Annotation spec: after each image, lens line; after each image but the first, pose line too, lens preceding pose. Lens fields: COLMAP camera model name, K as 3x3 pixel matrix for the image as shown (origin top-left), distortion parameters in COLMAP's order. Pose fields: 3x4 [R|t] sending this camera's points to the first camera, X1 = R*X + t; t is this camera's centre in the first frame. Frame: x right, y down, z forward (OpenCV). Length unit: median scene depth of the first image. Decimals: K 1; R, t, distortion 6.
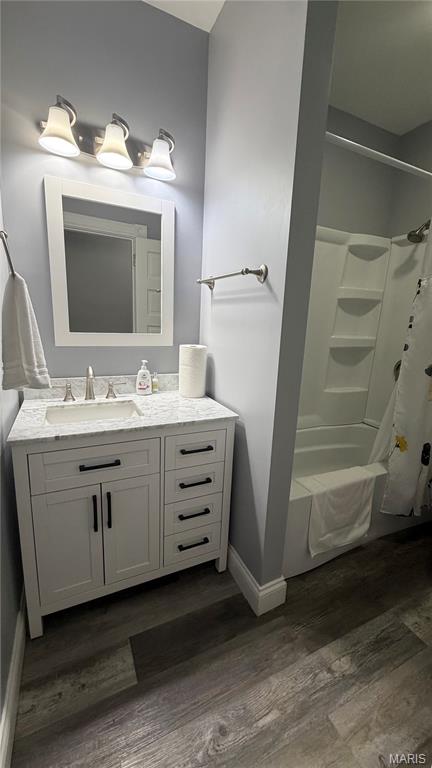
lens RADIAL K [[306.3, 0, 215.5], [0, 306.3, 382.5], [0, 0, 1]] dist [-0.001303, 0.000805]
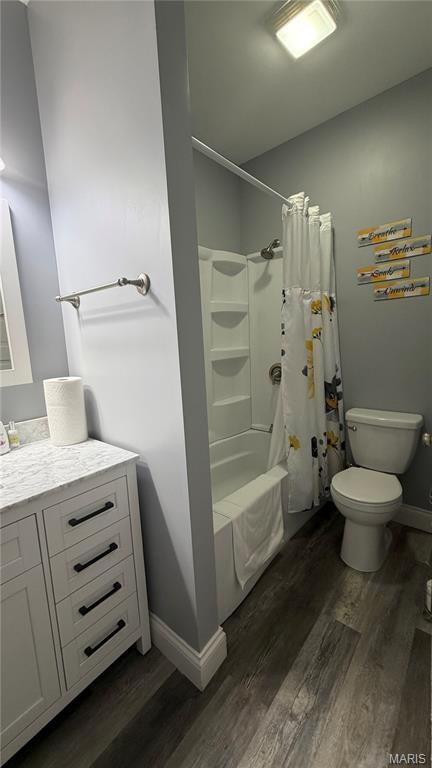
lens RADIAL K [[306.3, 0, 215.5], [0, 306.3, 382.5], [0, 0, 1]] dist [-0.001303, 0.000805]
pose [[0.906077, -0.144093, 0.397821, -0.031614], [0.169175, 0.985174, -0.028479, -0.022188], [-0.387820, 0.093106, 0.917021, 0.127002]]
